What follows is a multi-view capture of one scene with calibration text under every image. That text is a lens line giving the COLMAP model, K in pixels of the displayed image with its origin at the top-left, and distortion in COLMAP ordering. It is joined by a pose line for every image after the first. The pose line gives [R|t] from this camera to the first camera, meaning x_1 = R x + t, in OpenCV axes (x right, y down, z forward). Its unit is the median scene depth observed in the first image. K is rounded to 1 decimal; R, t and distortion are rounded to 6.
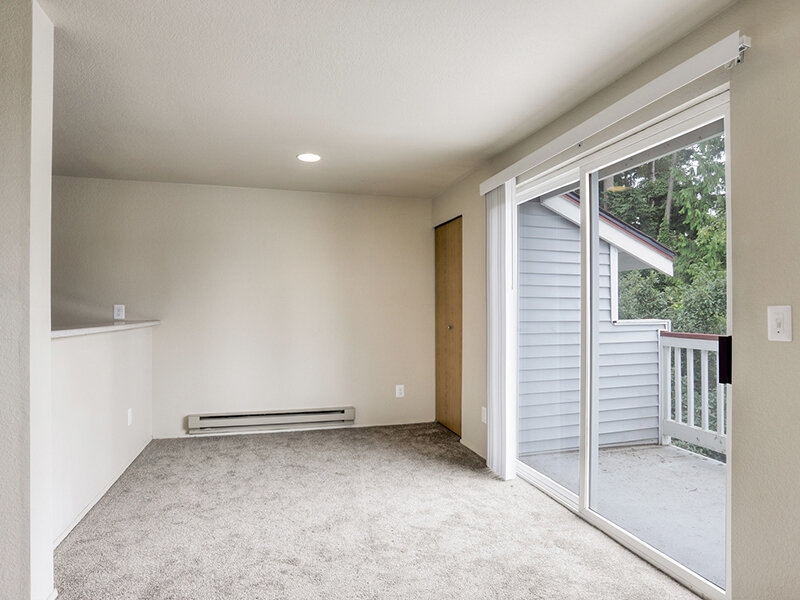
lens RADIAL K [[457.3, 0, 396.8], [0, 457.3, 304.6], [0, 0, 1]] dist [-0.076892, 0.041085]
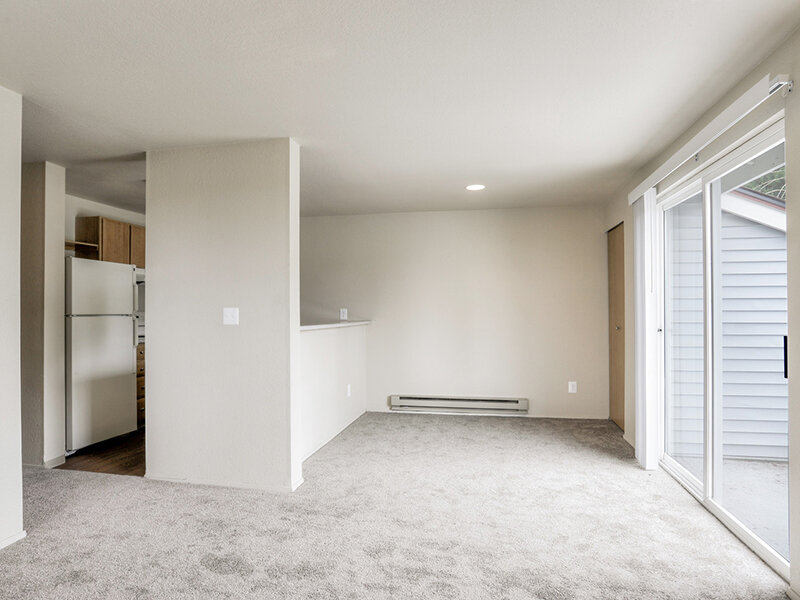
lens RADIAL K [[457.3, 0, 396.8], [0, 457.3, 304.6], [0, 0, 1]] dist [-0.076892, 0.041085]
pose [[0.896476, -0.009757, -0.442985, 0.155154], [0.008788, 0.999952, -0.004241, -0.005313], [0.443005, -0.000091, 0.896519, -0.190016]]
